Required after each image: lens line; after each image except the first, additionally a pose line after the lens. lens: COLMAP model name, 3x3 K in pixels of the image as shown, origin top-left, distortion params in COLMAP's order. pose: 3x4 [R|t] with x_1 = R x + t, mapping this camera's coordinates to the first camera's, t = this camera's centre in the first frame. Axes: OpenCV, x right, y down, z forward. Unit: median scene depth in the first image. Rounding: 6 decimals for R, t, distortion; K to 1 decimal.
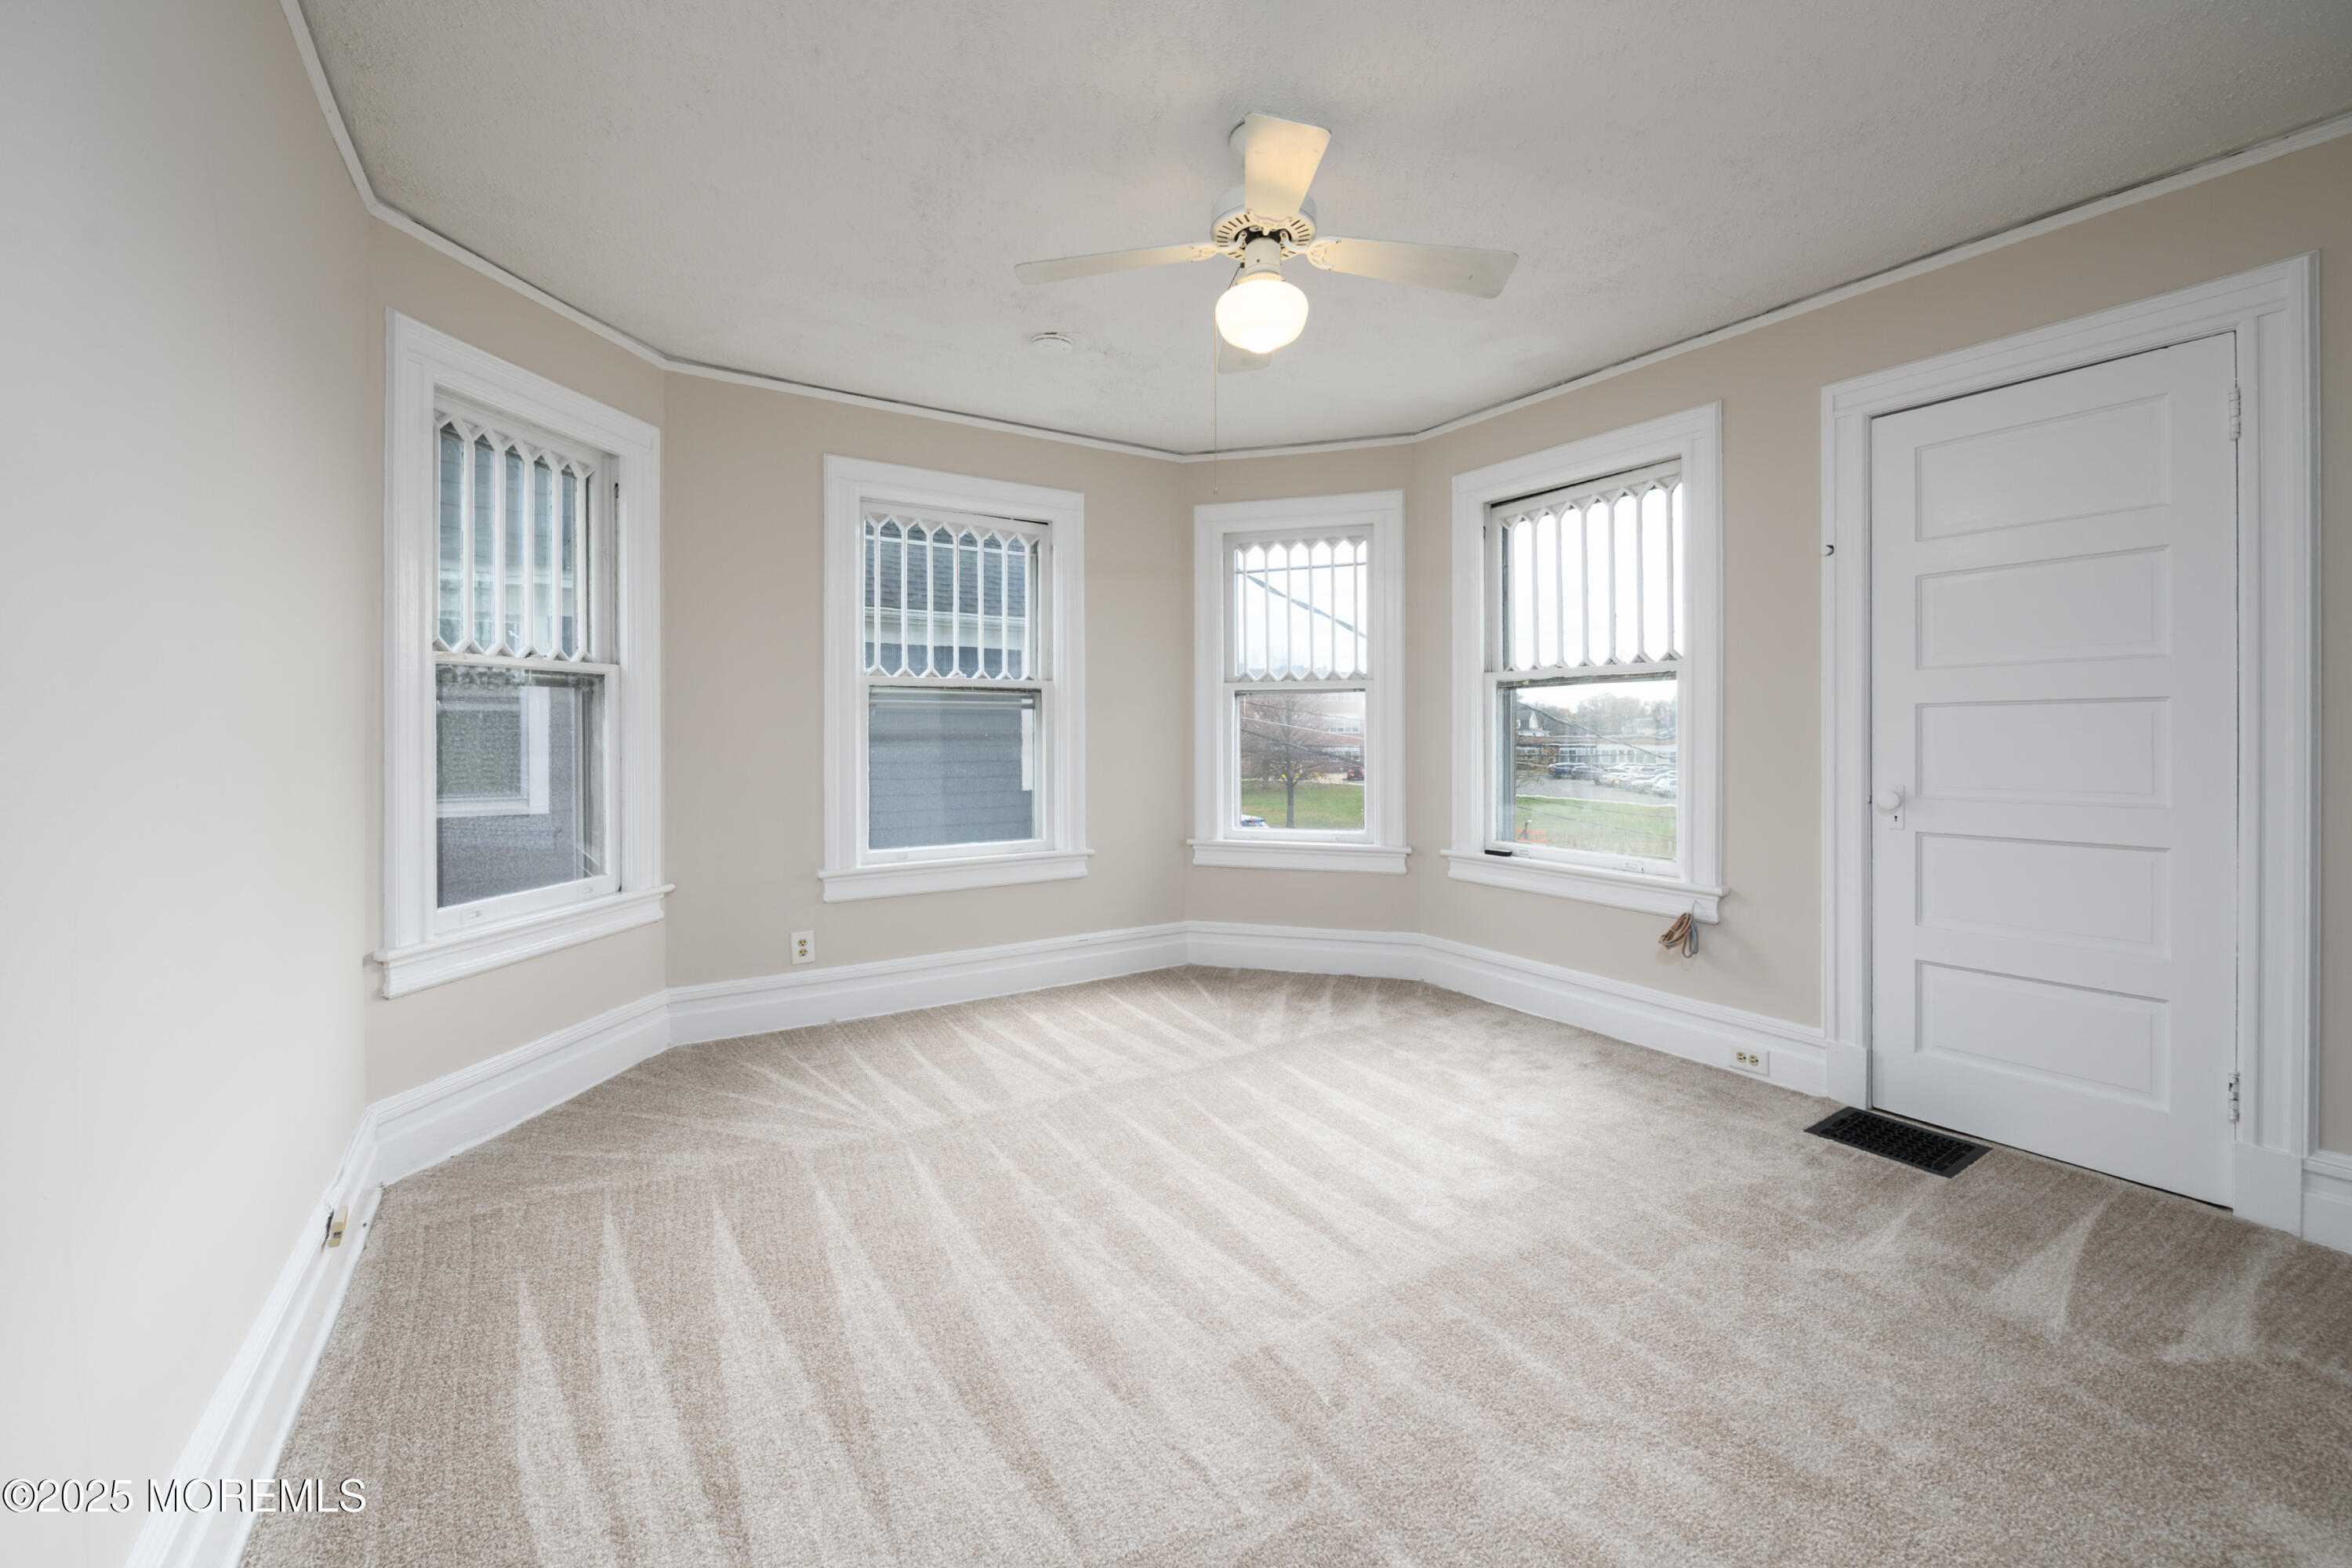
lens RADIAL K [[942.3, 0, 1167.9], [0, 942.3, 742.7], [0, 0, 1]] dist [0.000620, -0.002521]
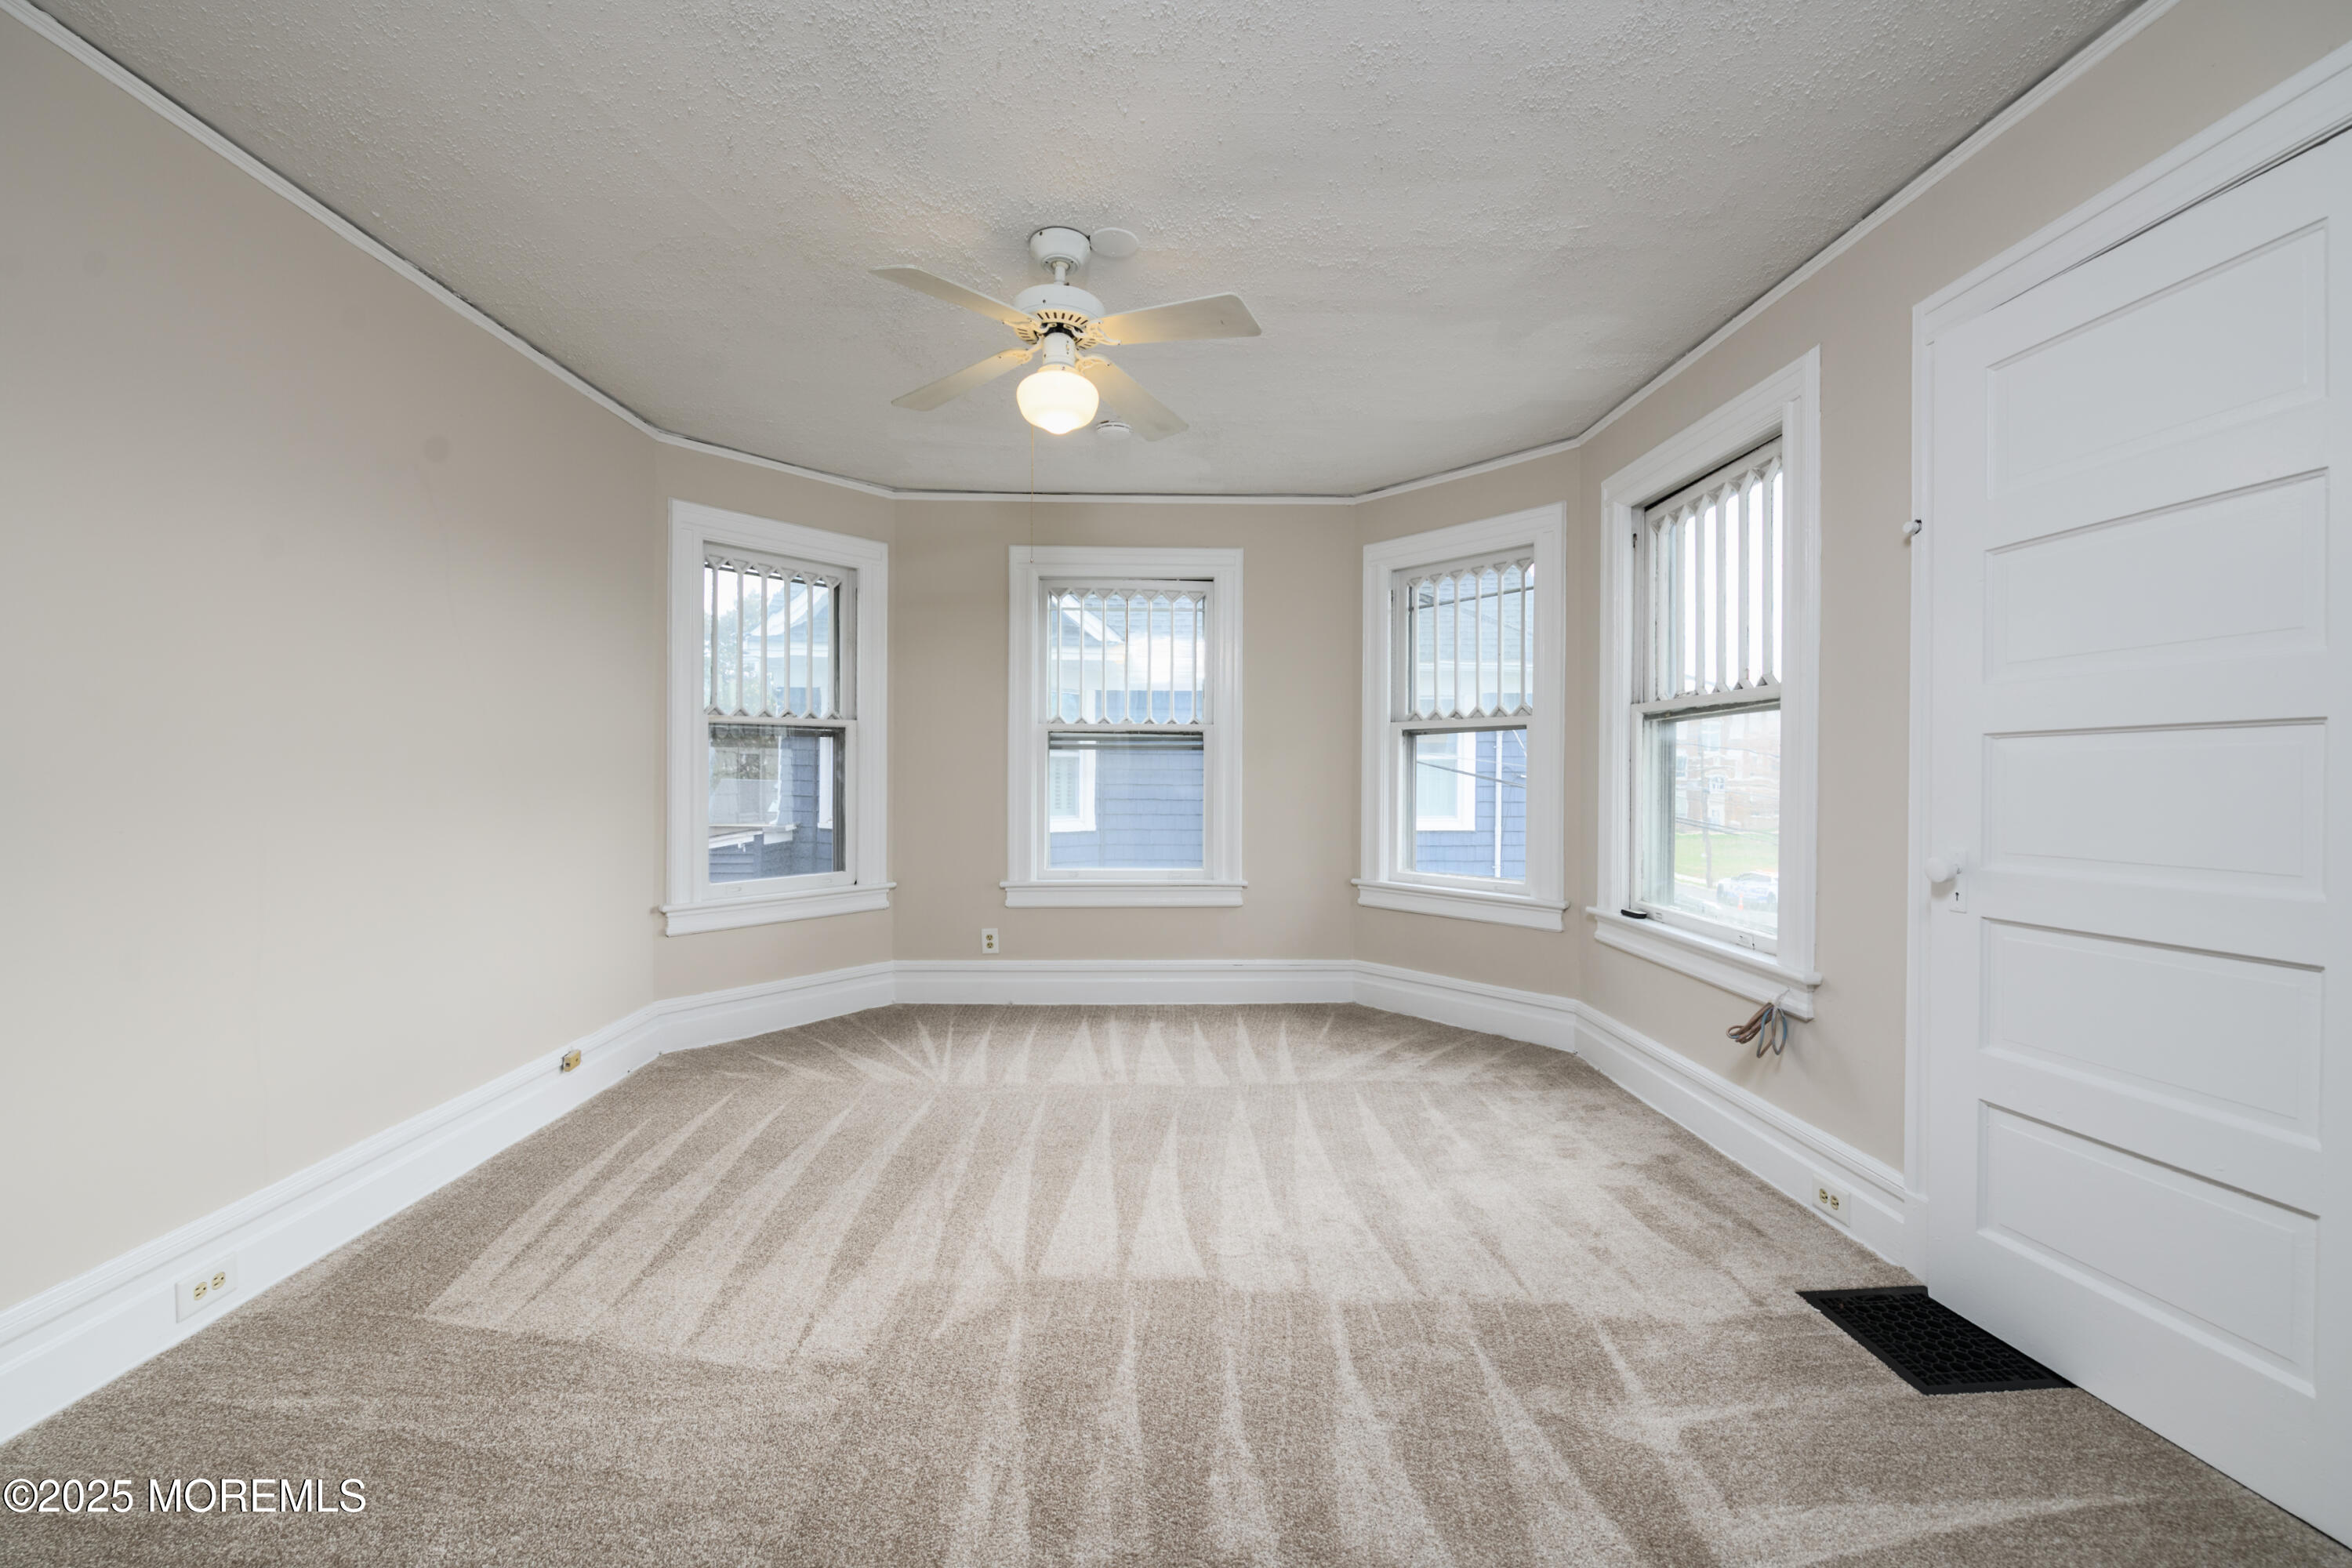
lens RADIAL K [[927.6, 0, 1176.0], [0, 927.6, 784.0], [0, 0, 1]] dist [-0.002027, -0.000579]
pose [[0.859921, 0.012769, -0.510268, 0.525296], [-0.012060, 0.999916, 0.004698, -0.000982], [0.510285, 0.002114, 0.860003, 0.073434]]
